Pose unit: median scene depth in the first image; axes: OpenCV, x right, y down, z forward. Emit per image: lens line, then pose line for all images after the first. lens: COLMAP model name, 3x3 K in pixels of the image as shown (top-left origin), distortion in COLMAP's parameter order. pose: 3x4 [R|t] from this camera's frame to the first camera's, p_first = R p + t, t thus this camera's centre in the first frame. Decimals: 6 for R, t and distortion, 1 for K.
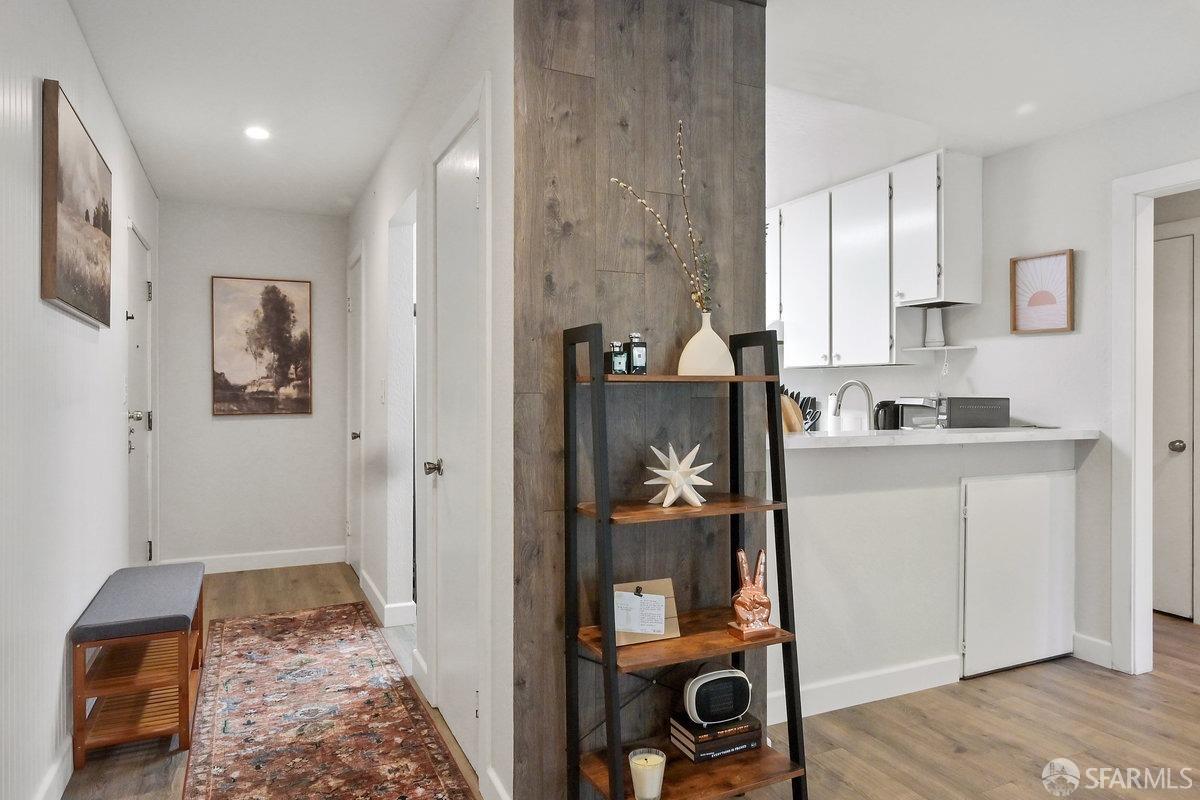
lens RADIAL K [[744.4, 0, 604.0], [0, 744.4, 388.4], [0, 0, 1]] dist [-0.000246, 0.000436]
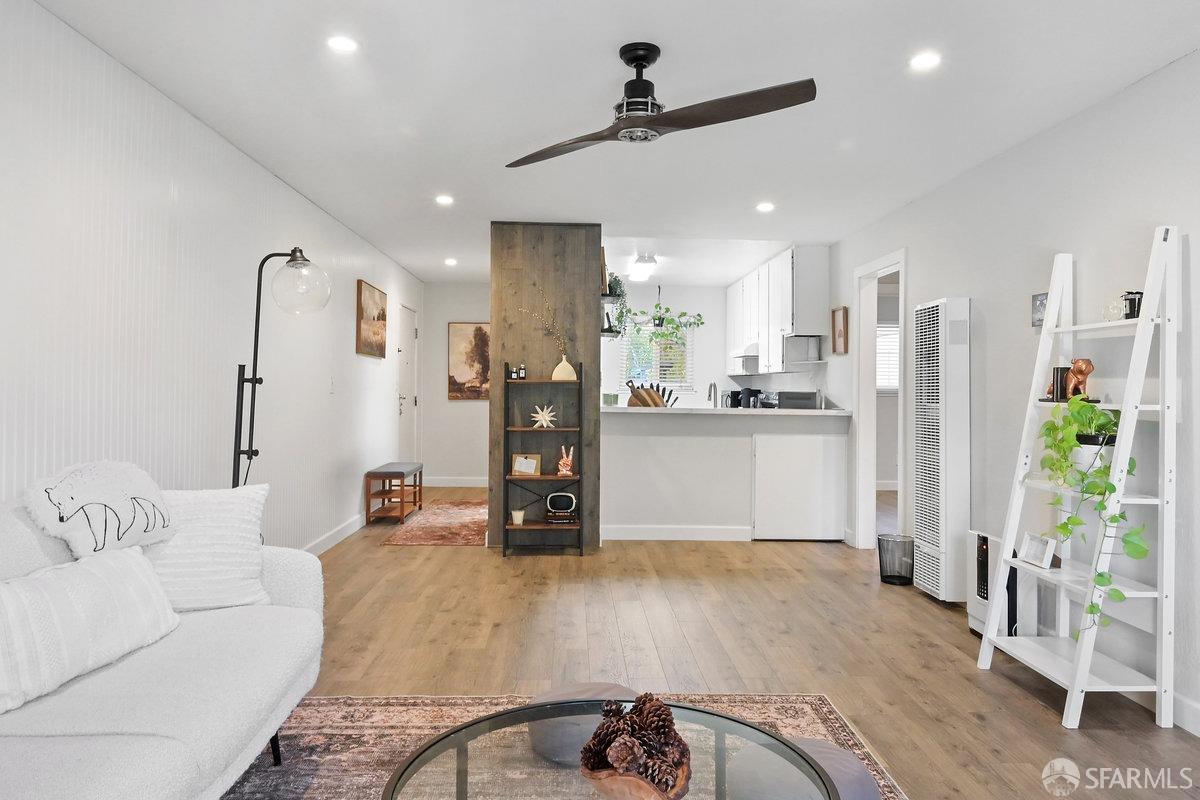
lens RADIAL K [[816.0, 0, 604.0], [0, 816.0, 373.9], [0, 0, 1]] dist [-0.001670, -0.001378]
pose [[0.918316, 0.000065, -0.395848, 0.901318], [-0.006381, 0.999872, -0.014640, 0.001681], [0.395796, 0.015970, 0.918199, -0.999693]]
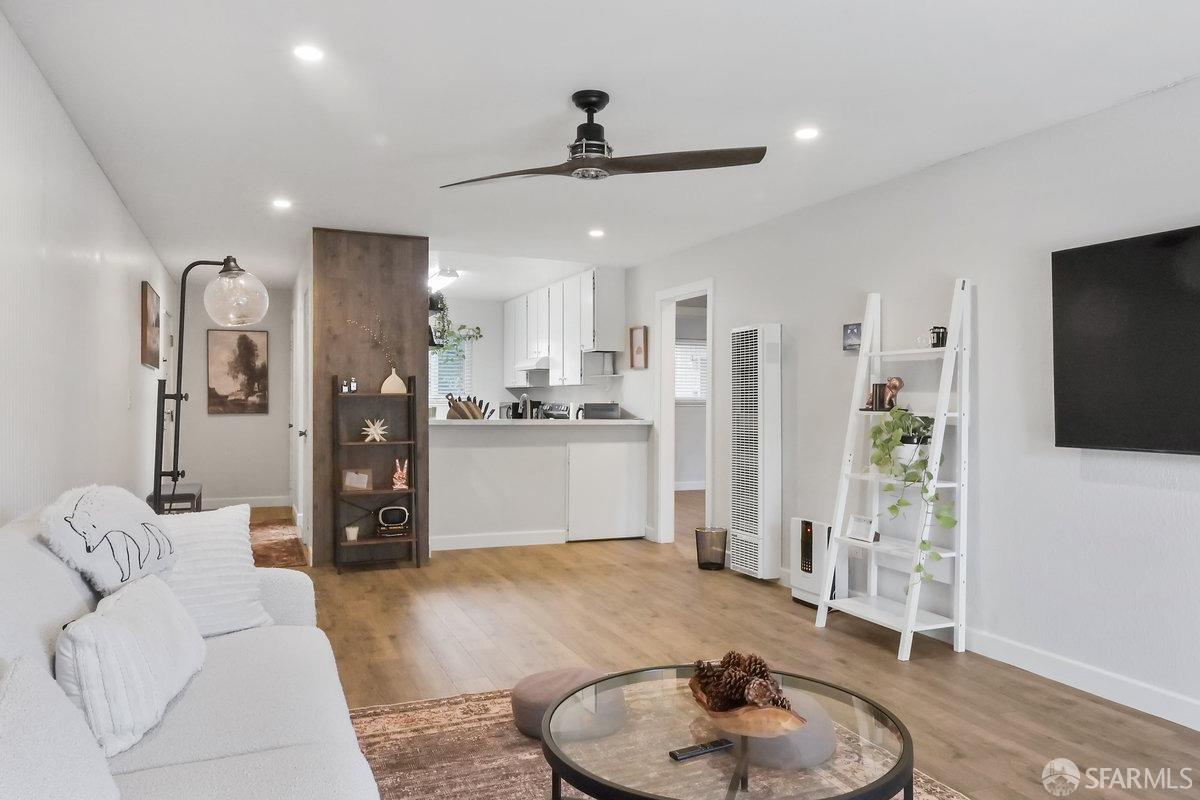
lens RADIAL K [[824.5, 0, 600.0], [0, 824.5, 400.0], [0, 0, 1]] dist [-0.000643, 0.000097]
pose [[0.998847, 0.002570, -0.047934, 0.640378], [-0.002434, 0.999993, 0.002891, -0.002044], [0.047942, -0.002771, 0.998846, -1.167611]]
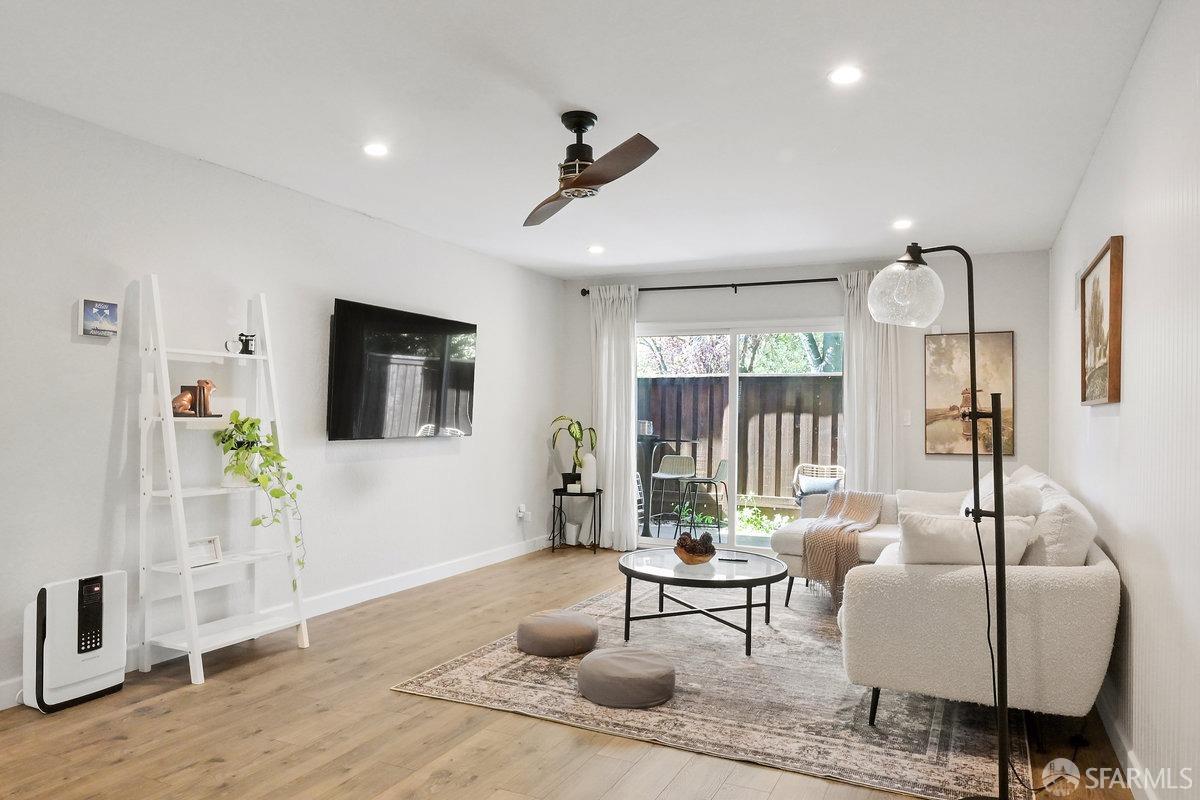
lens RADIAL K [[802.8, 0, 603.9], [0, 802.8, 399.9], [0, 0, 1]] dist [0.003386, 0.000924]
pose [[-0.633961, 0.001014, 0.773364, -0.228209], [-0.018155, 0.999704, -0.016194, 0.001904], [-0.773152, -0.024307, -0.633755, 0.454843]]
